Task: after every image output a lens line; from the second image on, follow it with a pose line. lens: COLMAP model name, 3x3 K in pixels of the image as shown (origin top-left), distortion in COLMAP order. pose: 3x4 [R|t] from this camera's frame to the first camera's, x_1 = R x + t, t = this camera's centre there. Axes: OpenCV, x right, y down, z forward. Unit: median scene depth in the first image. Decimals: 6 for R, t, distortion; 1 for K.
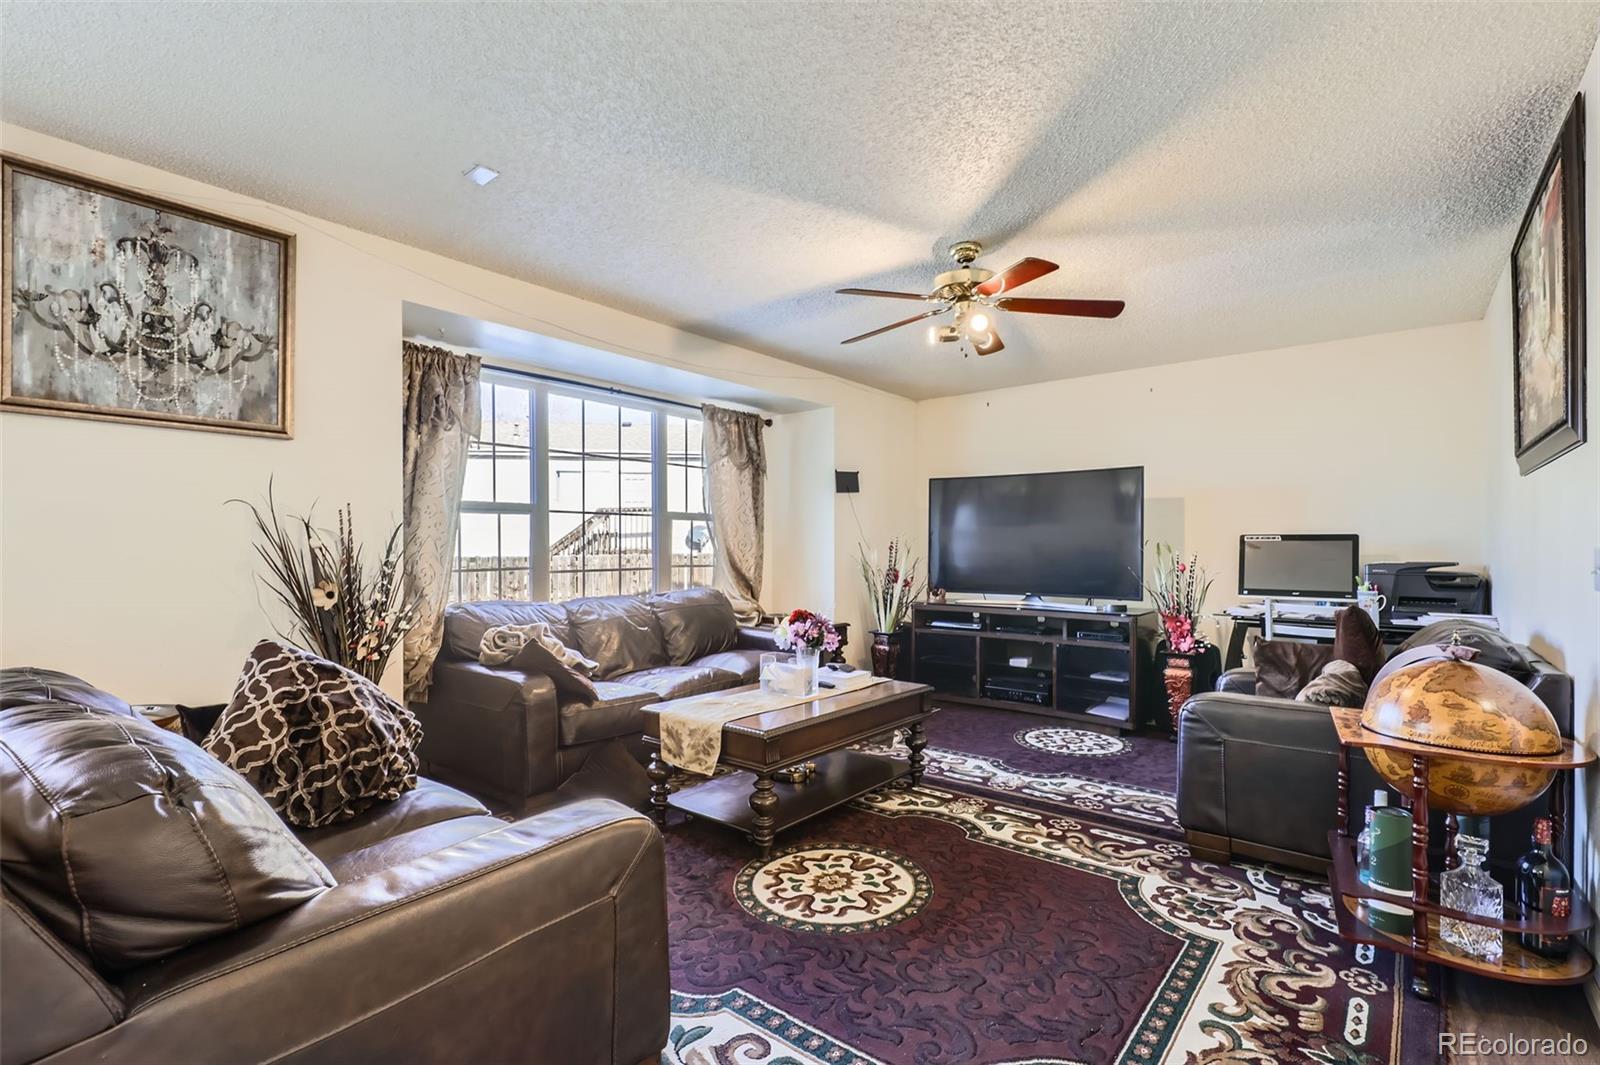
lens RADIAL K [[730.7, 0, 796.7], [0, 730.7, 548.2], [0, 0, 1]] dist [0.004590, -0.002439]
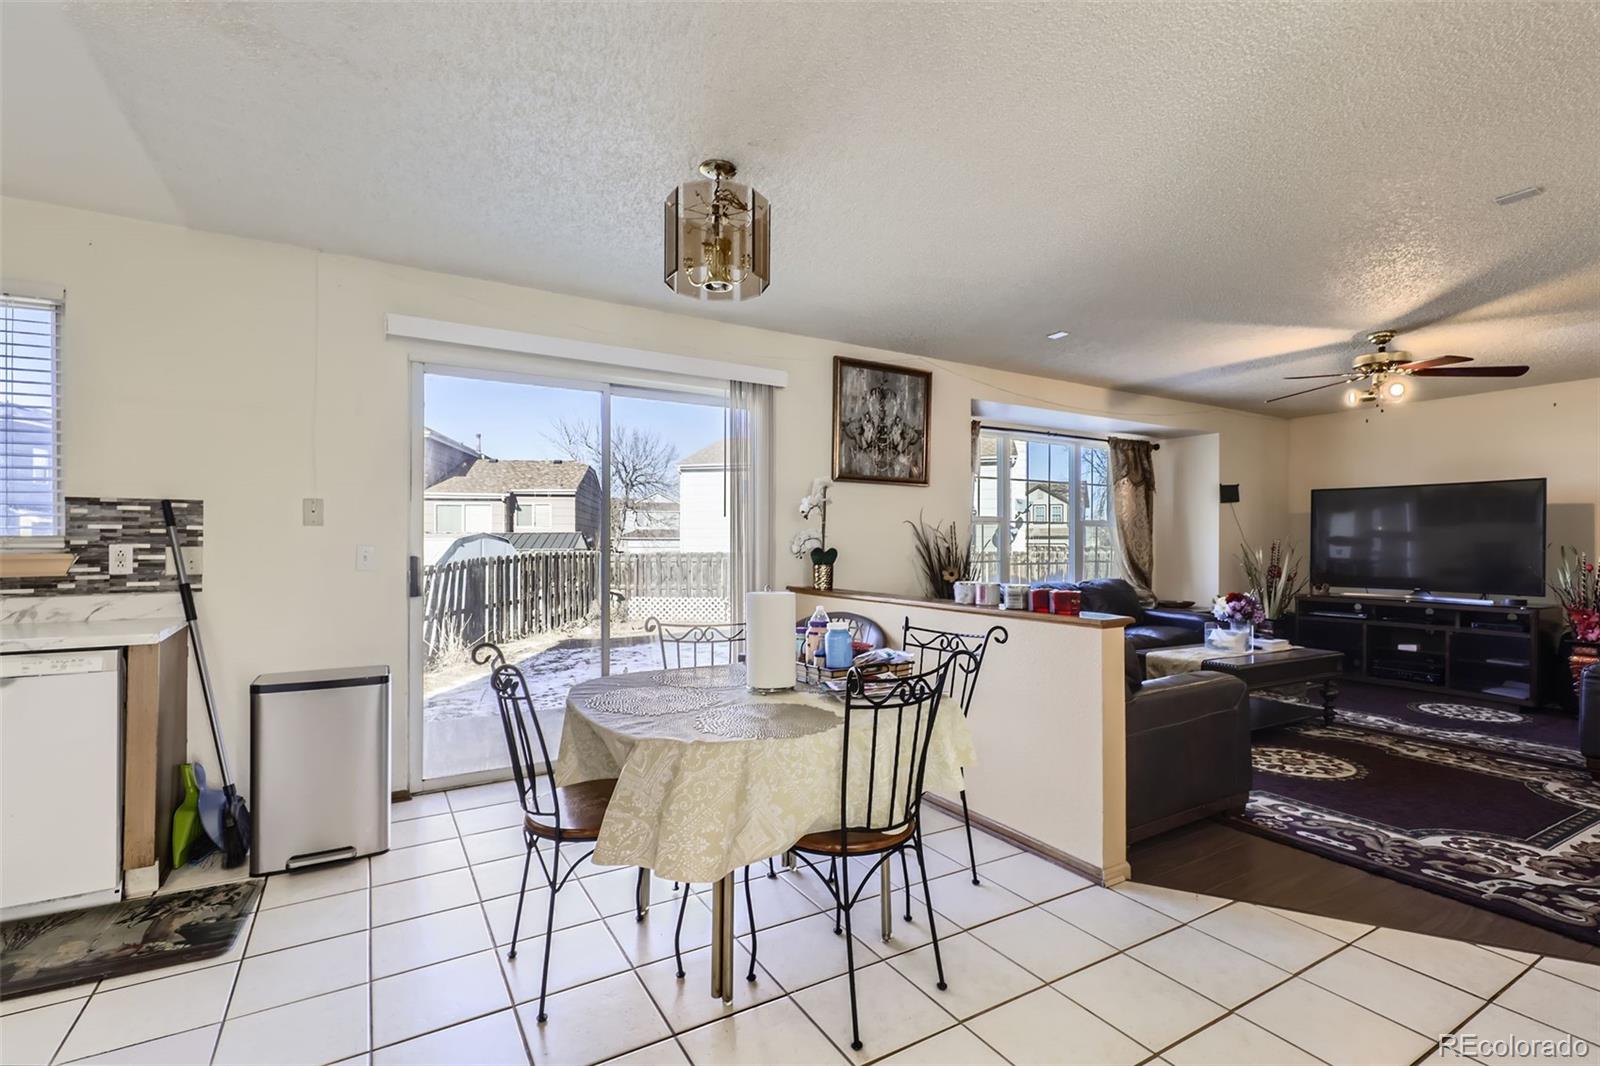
lens RADIAL K [[730.7, 0, 799.4], [0, 730.7, 542.1], [0, 0, 1]] dist [0.004590, -0.002439]
pose [[0.939440, 0.002787, -0.342703, -0.297575], [-0.004432, 0.999982, -0.004017, -0.003730], [0.342686, 0.005292, 0.939435, -0.615617]]
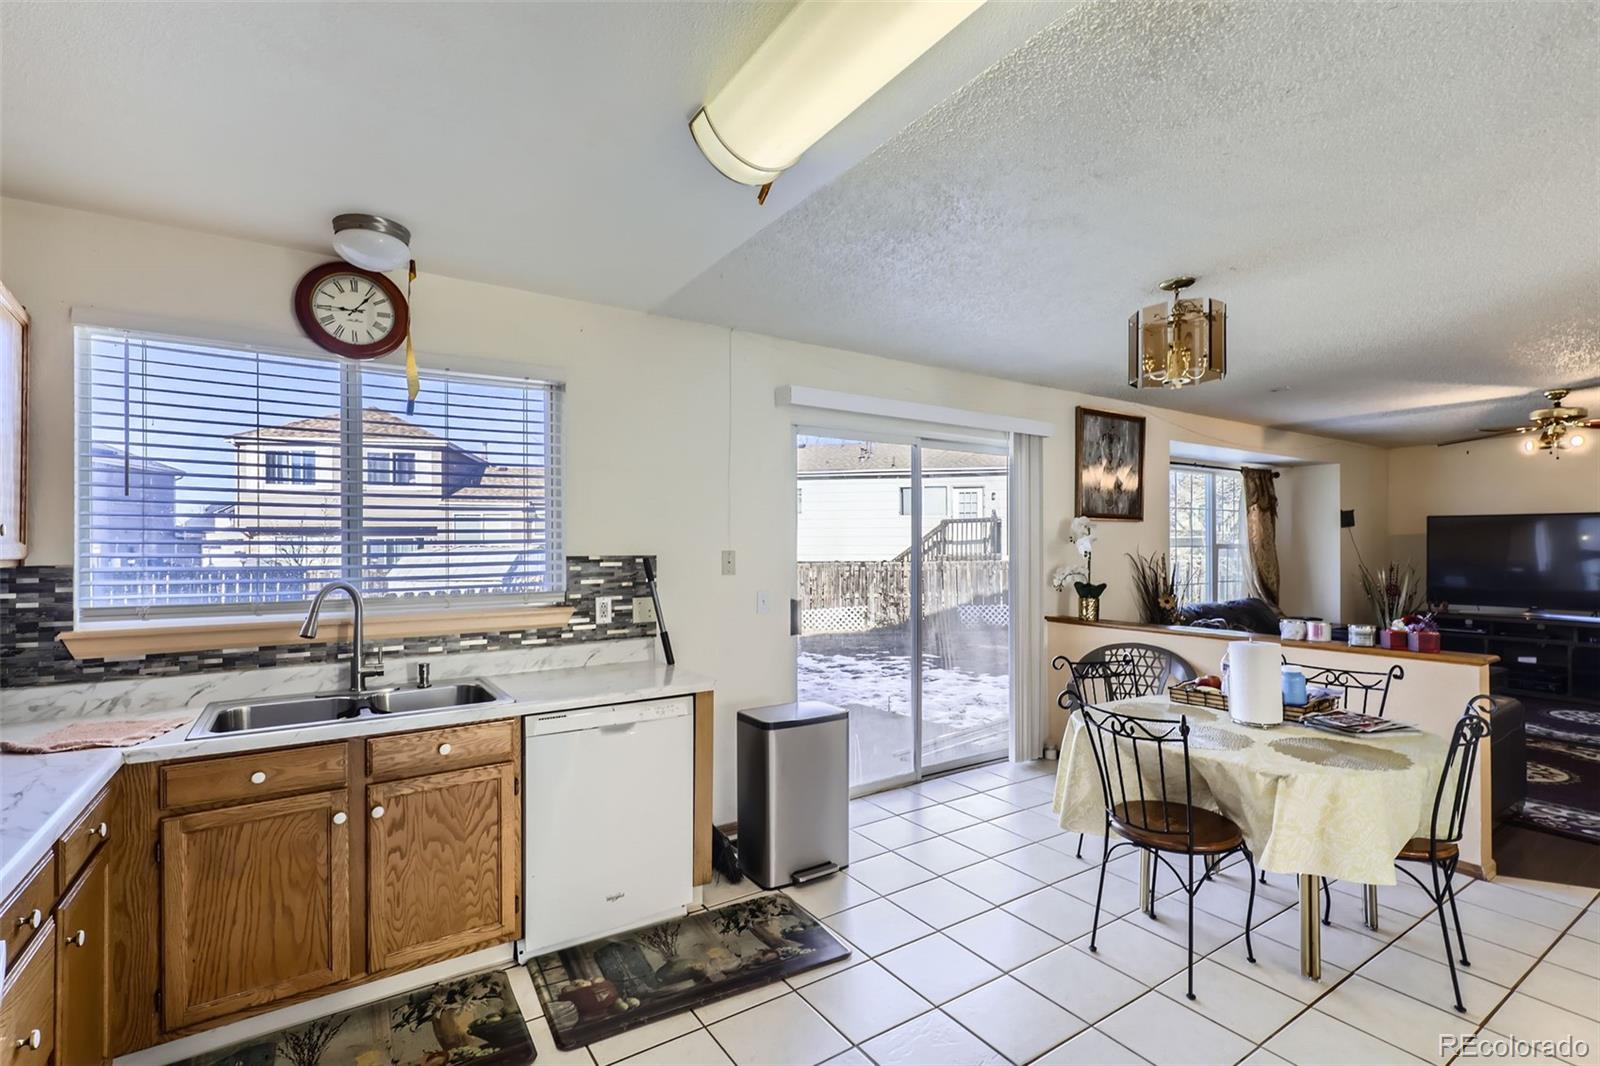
lens RADIAL K [[730.7, 0, 800.0], [0, 730.7, 541.1], [0, 0, 1]] dist [0.004590, -0.002439]
pose [[0.953998, -0.001830, -0.299808, -0.775312], [-0.000418, 0.999972, -0.007436, -0.064192], [0.299813, 0.007219, 0.953971, -0.907264]]
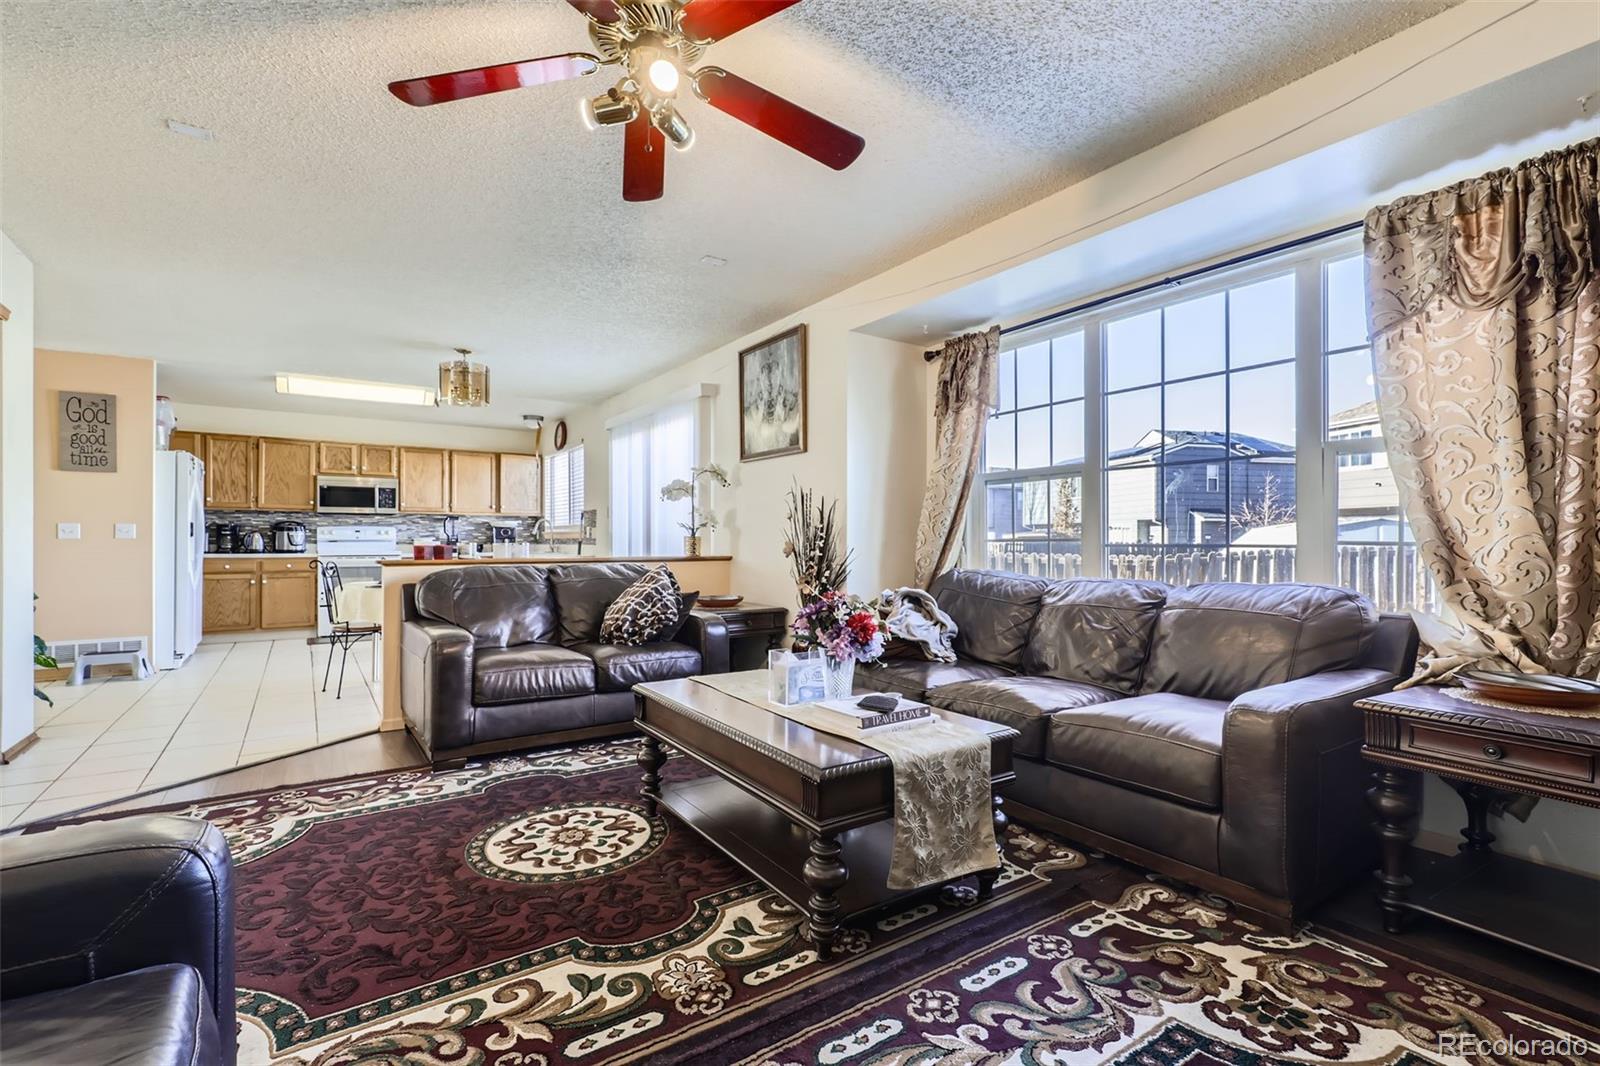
lens RADIAL K [[730.7, 0, 806.5], [0, 730.7, 540.5], [0, 0, 1]] dist [0.004590, -0.002439]
pose [[-0.281586, 0.002344, -0.959533, 0.670060], [-0.001977, 0.999993, 0.003023, 0.032527], [0.959534, 0.002748, -0.281579, 1.154756]]
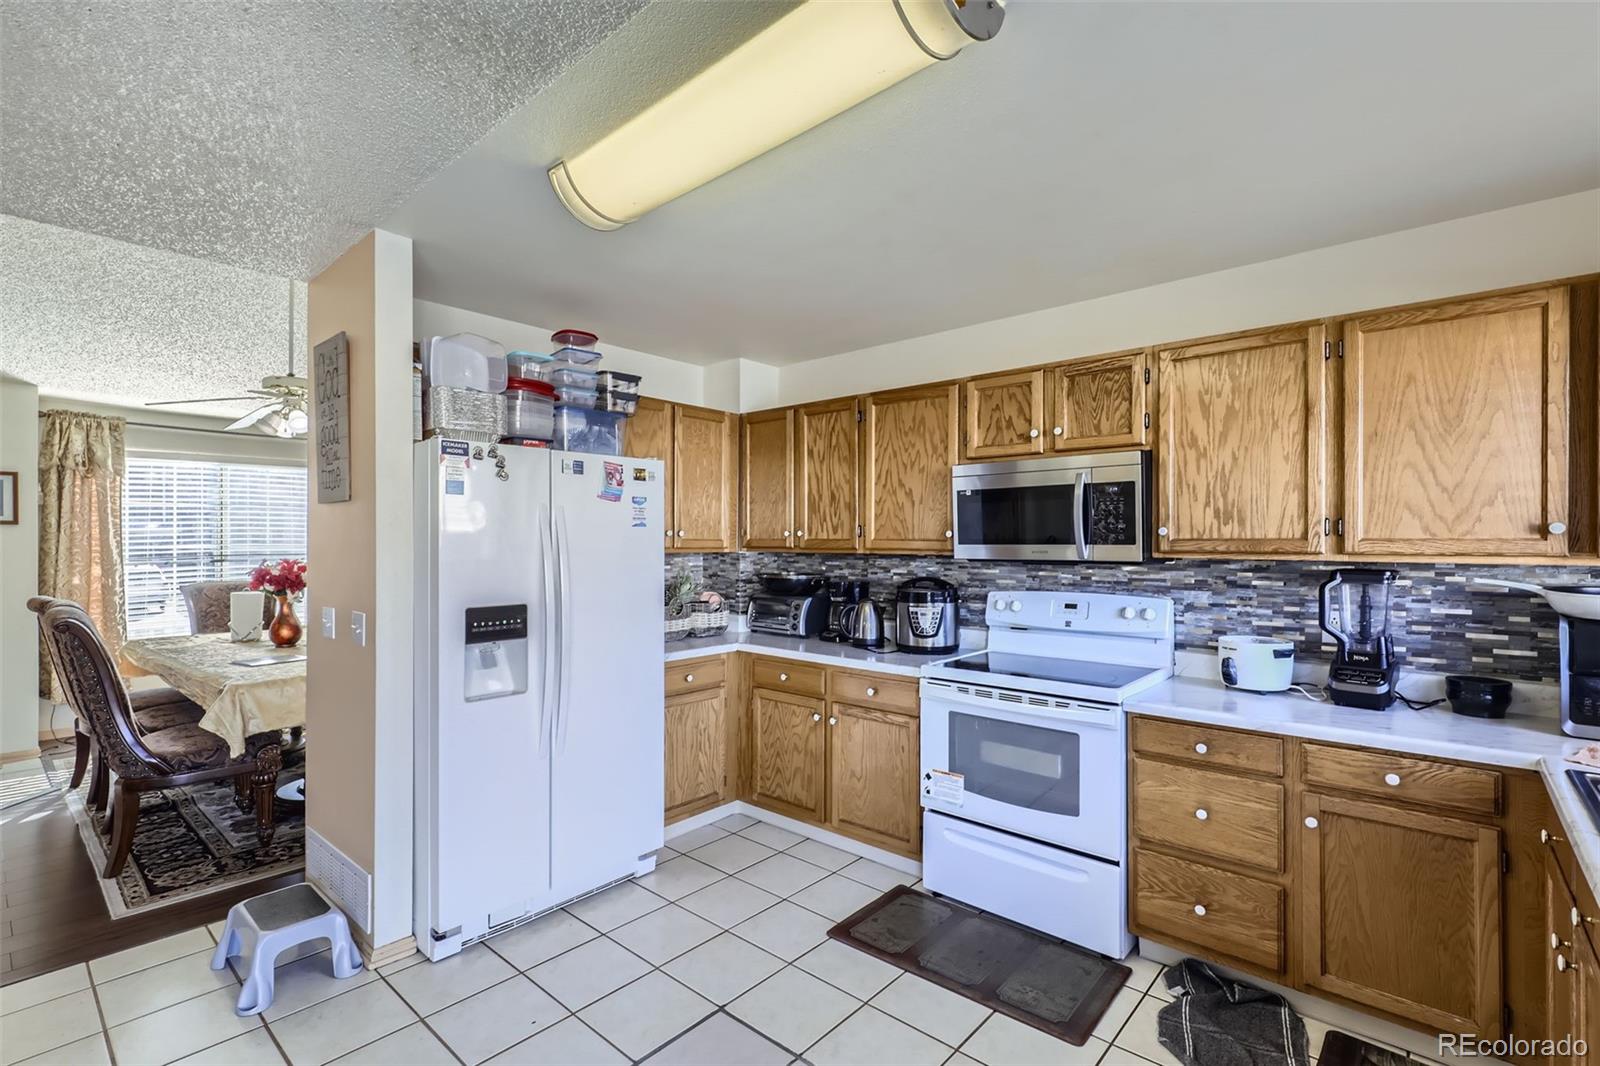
lens RADIAL K [[730.7, 0, 793.9], [0, 730.7, 546.3], [0, 0, 1]] dist [0.004590, -0.002439]
pose [[-0.999193, 0.001150, 0.040145, -0.907573], [0.001422, 0.999976, 0.006737, -0.066069], [-0.040137, 0.006789, -0.999171, -0.025310]]
